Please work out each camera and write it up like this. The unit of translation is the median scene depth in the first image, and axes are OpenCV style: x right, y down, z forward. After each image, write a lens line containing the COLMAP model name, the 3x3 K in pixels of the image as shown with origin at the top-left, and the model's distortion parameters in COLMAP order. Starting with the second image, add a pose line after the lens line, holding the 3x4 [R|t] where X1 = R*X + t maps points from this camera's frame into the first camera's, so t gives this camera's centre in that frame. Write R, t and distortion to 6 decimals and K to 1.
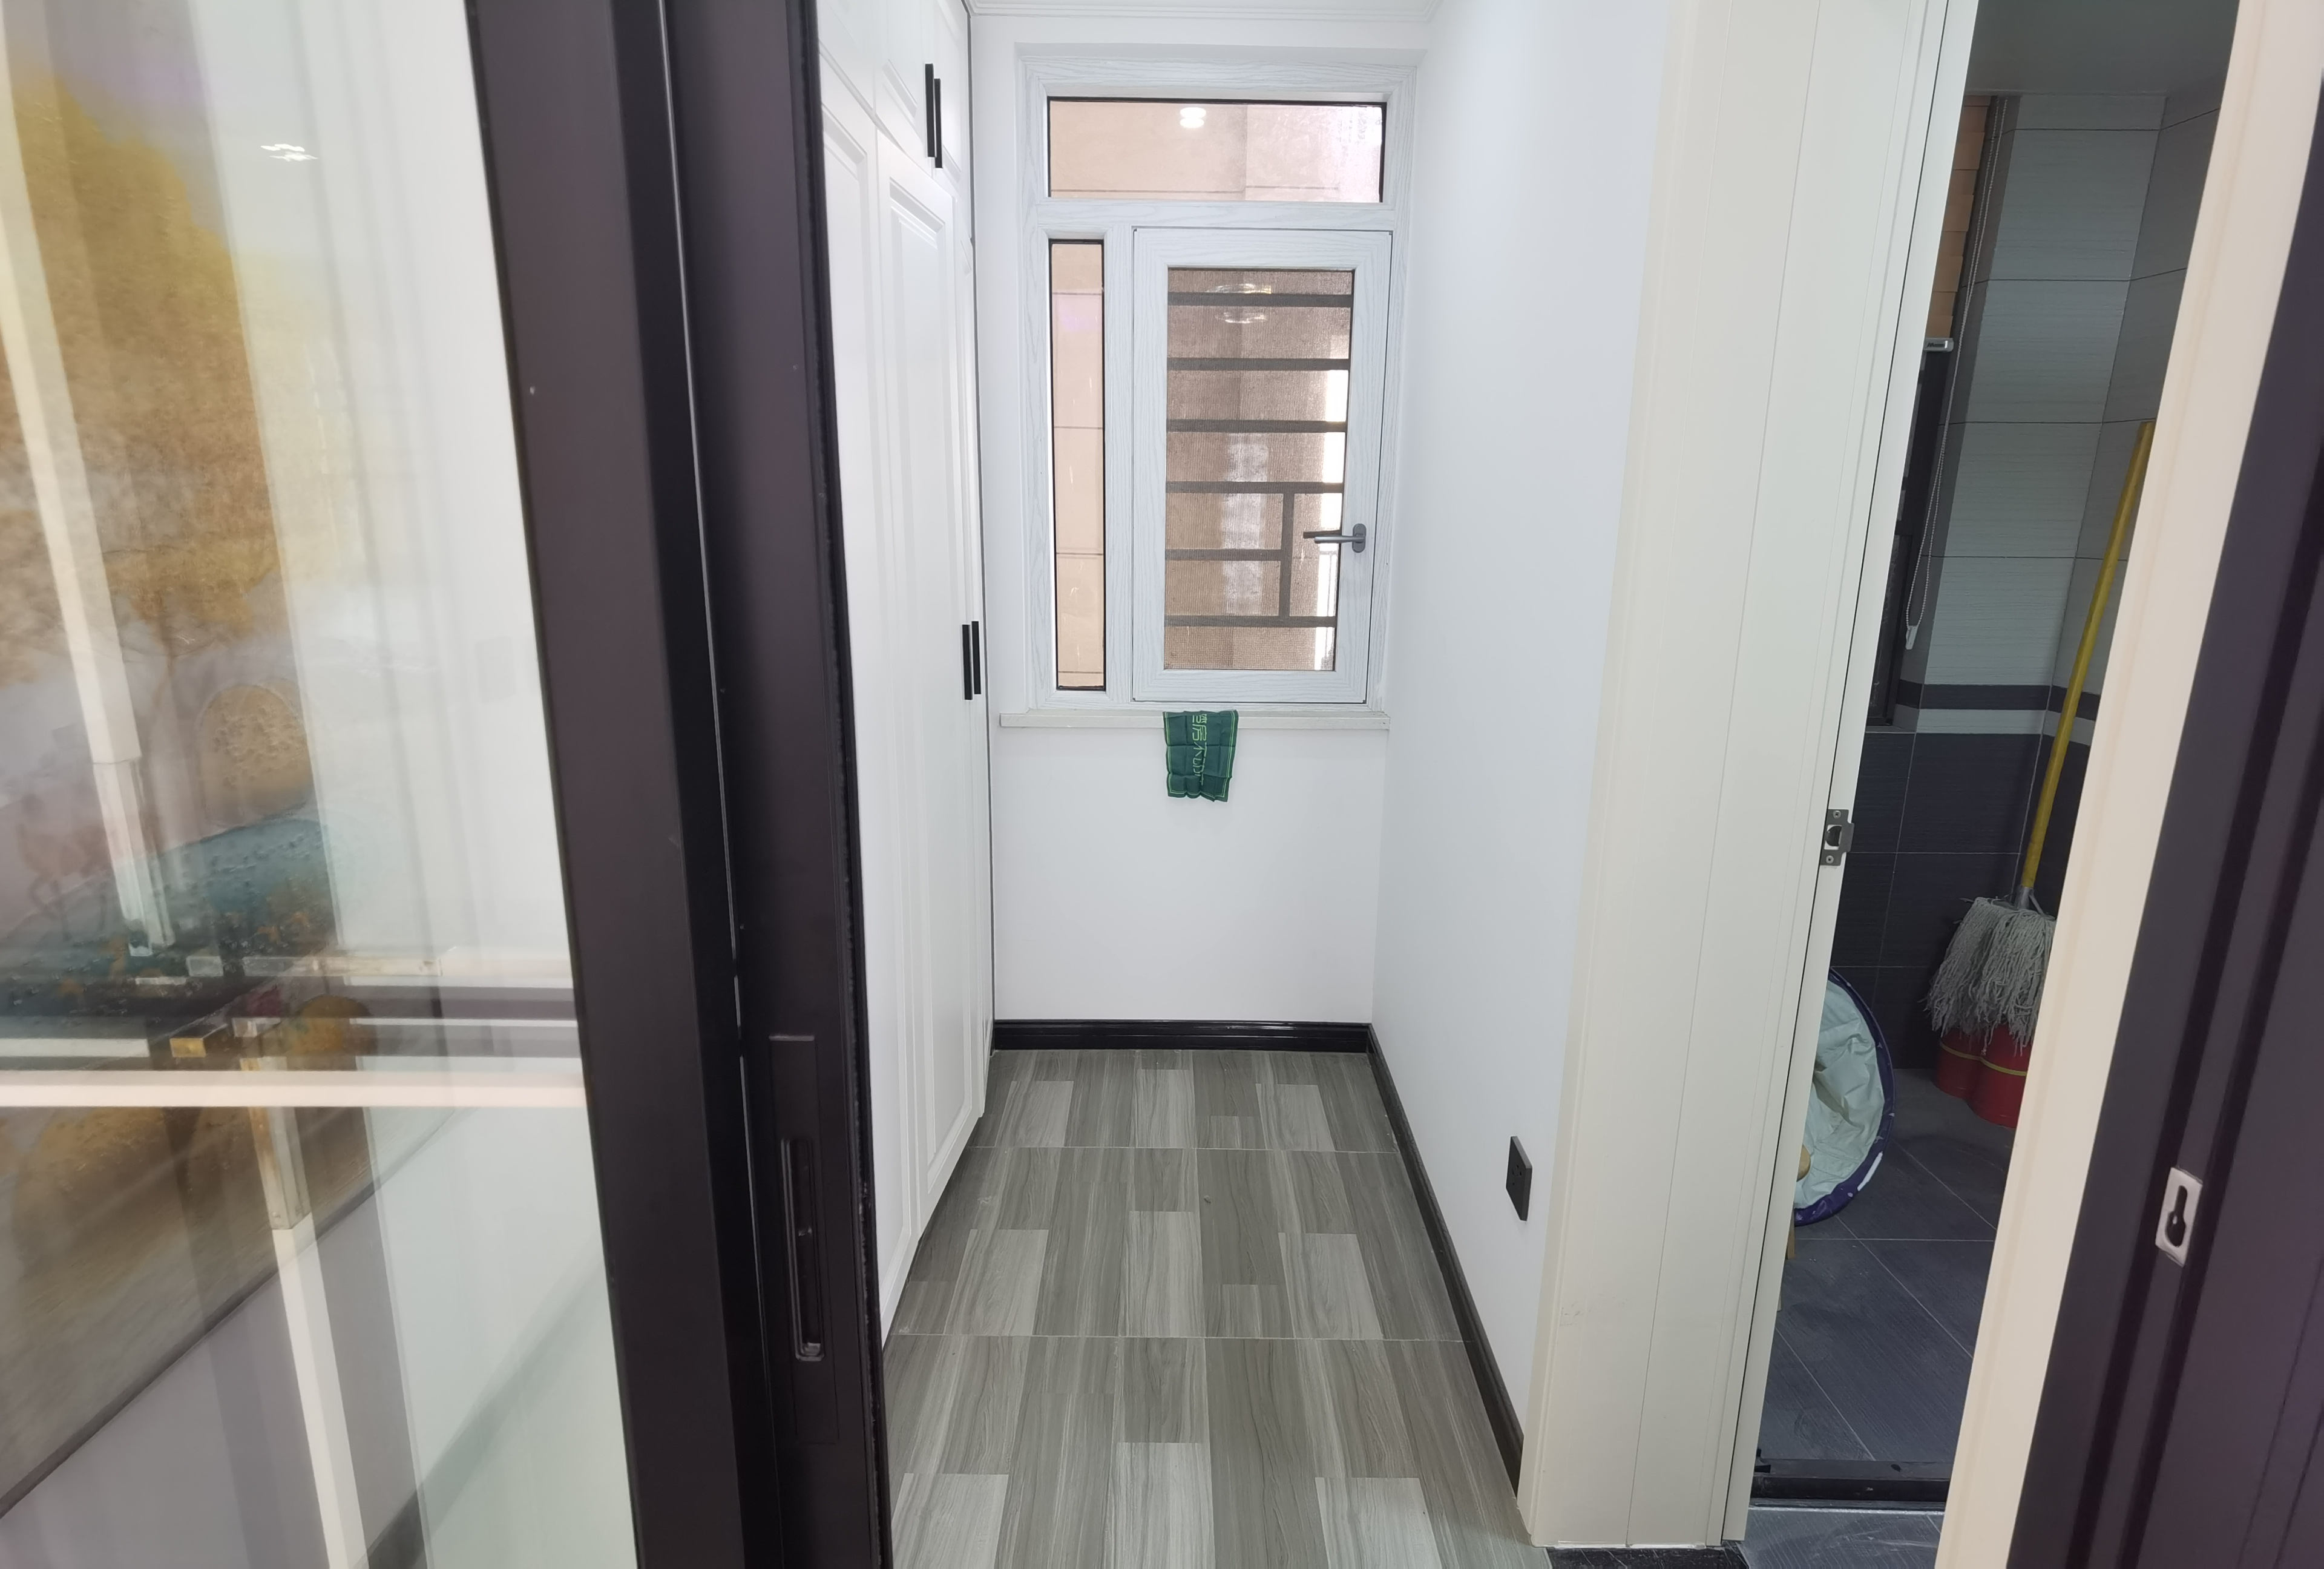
lens RADIAL K [[1198.2, 0, 1162.0], [0, 1198.2, 784.5], [0, 0, 1]] dist [0.030061, 0.000244]
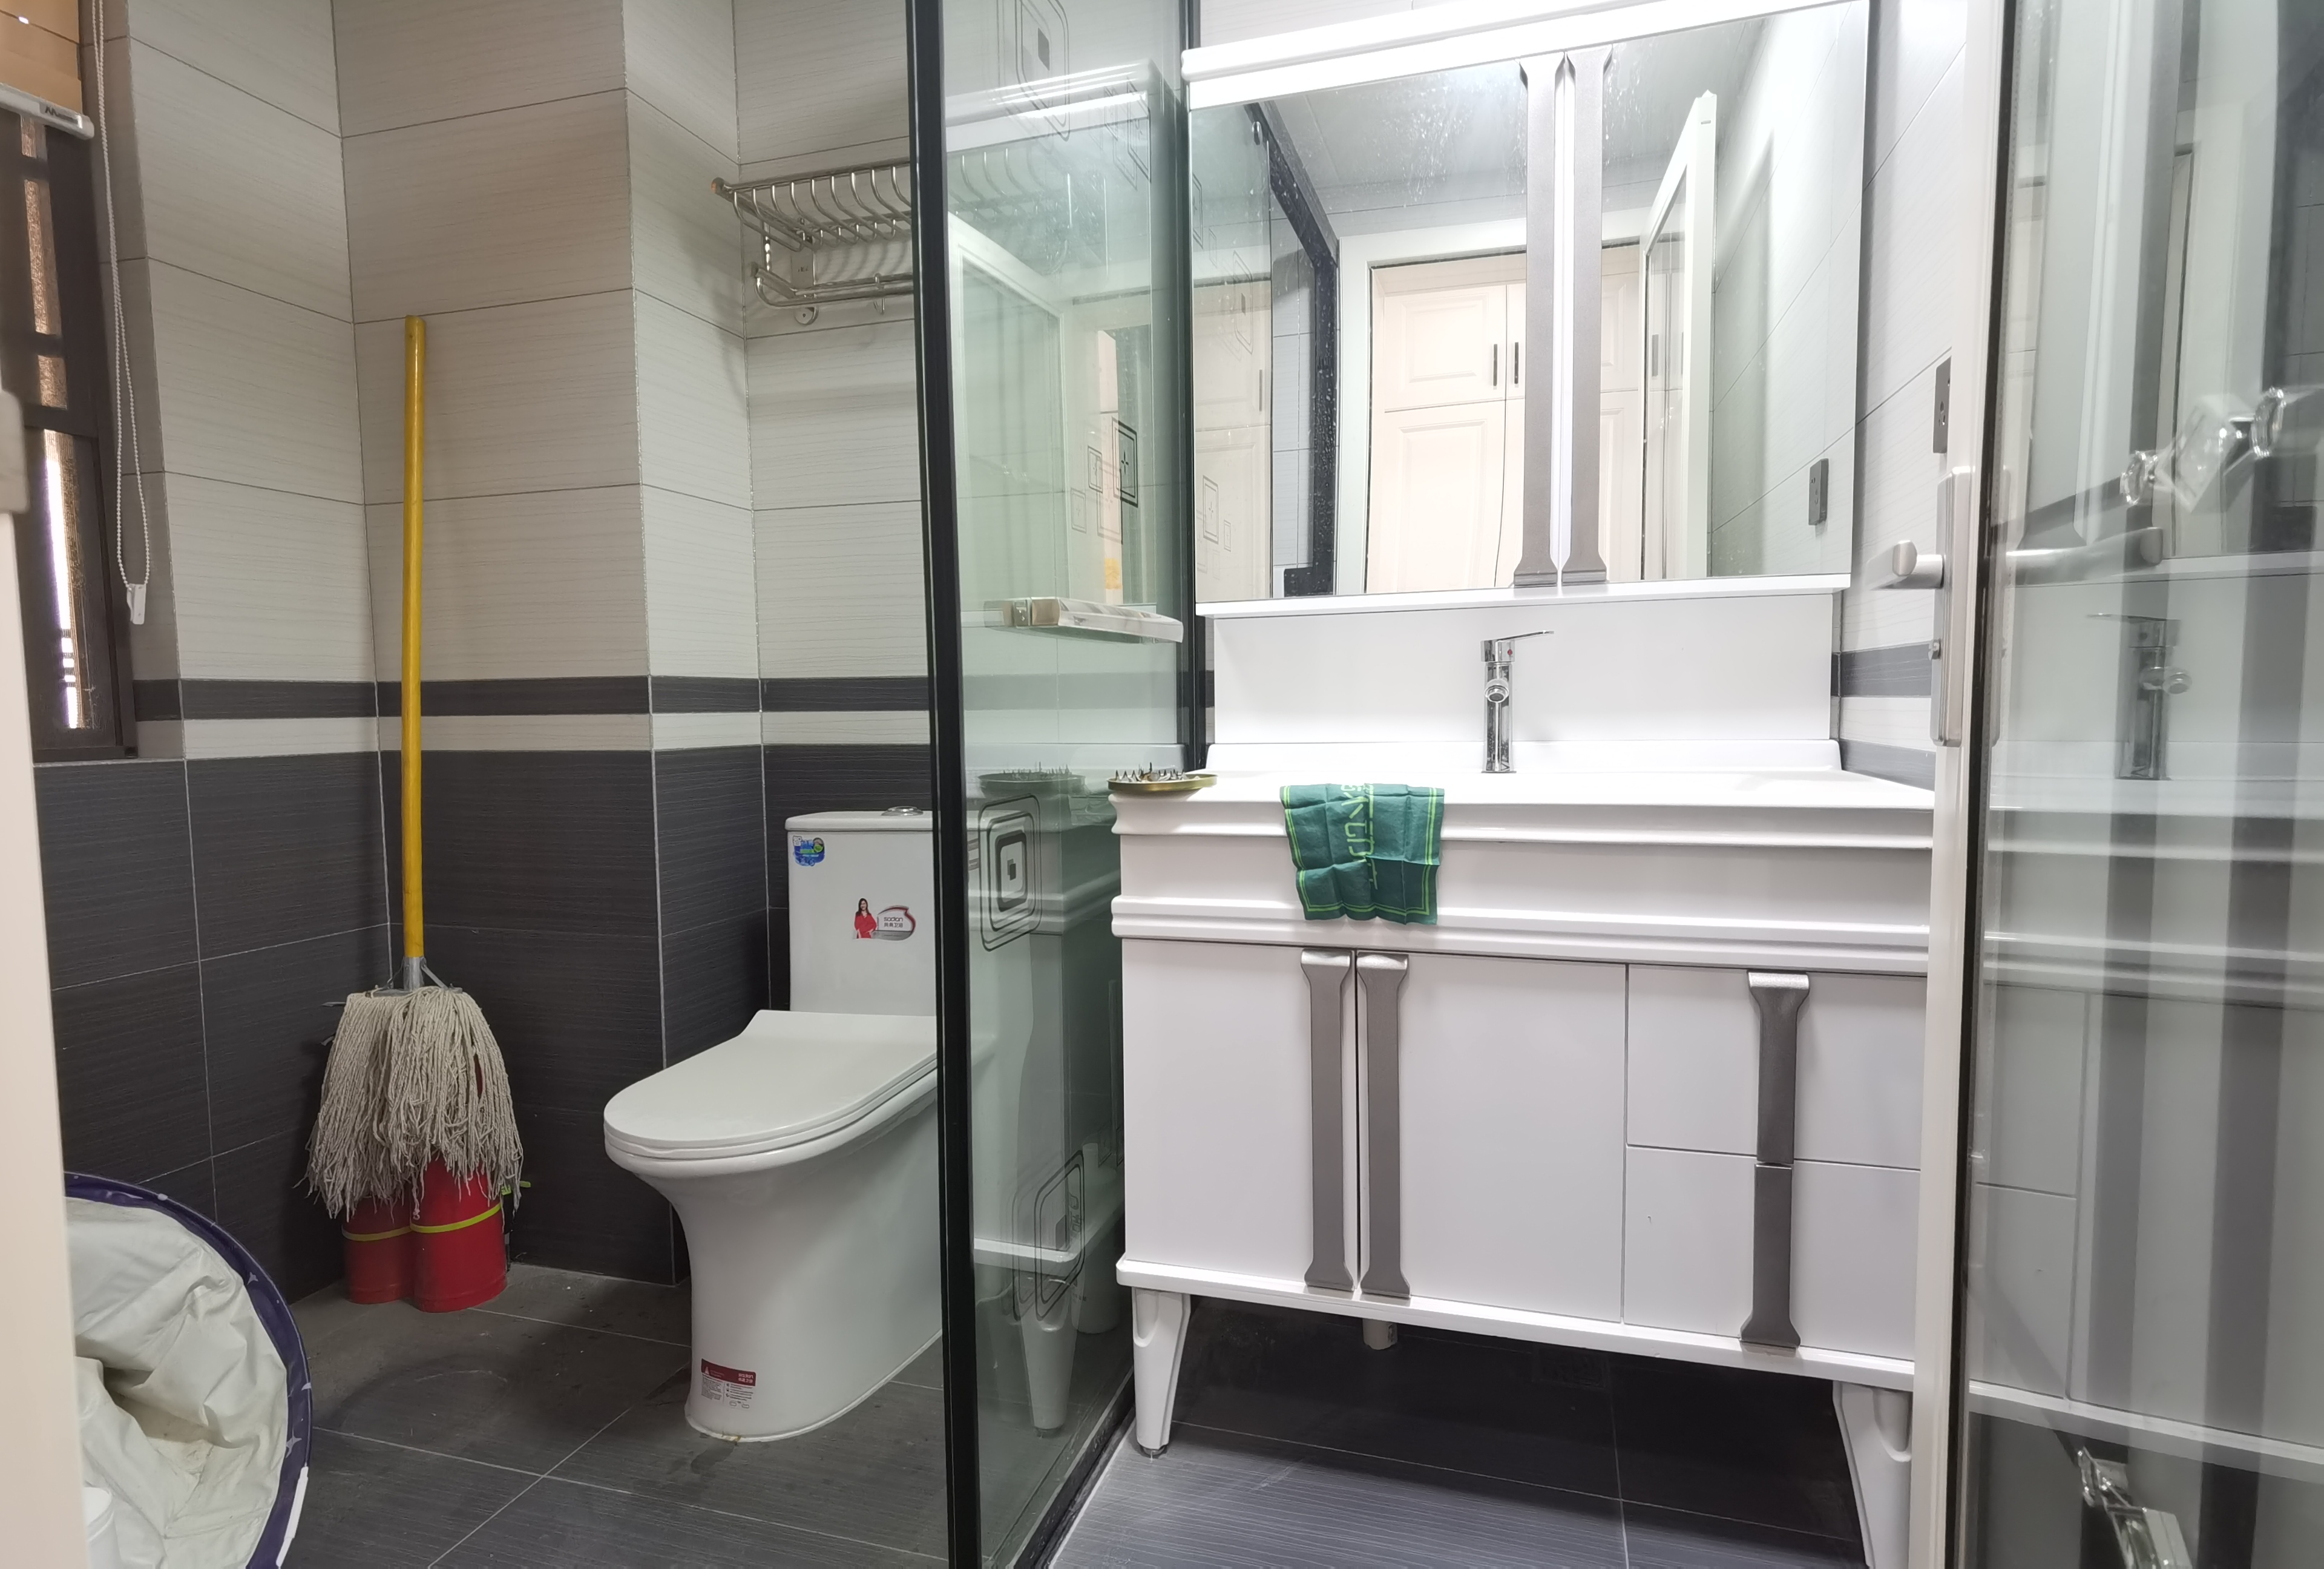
lens RADIAL K [[1166.5, 0, 1230.0], [0, 1166.5, 785.8], [0, 0, 1]] dist [-0.001832, 0.000691]
pose [[0.262481, -0.078955, 0.961701, 0.205159], [0.232671, 0.972418, 0.016331, 0.087530], [-0.936466, 0.219473, 0.273612, 0.368601]]
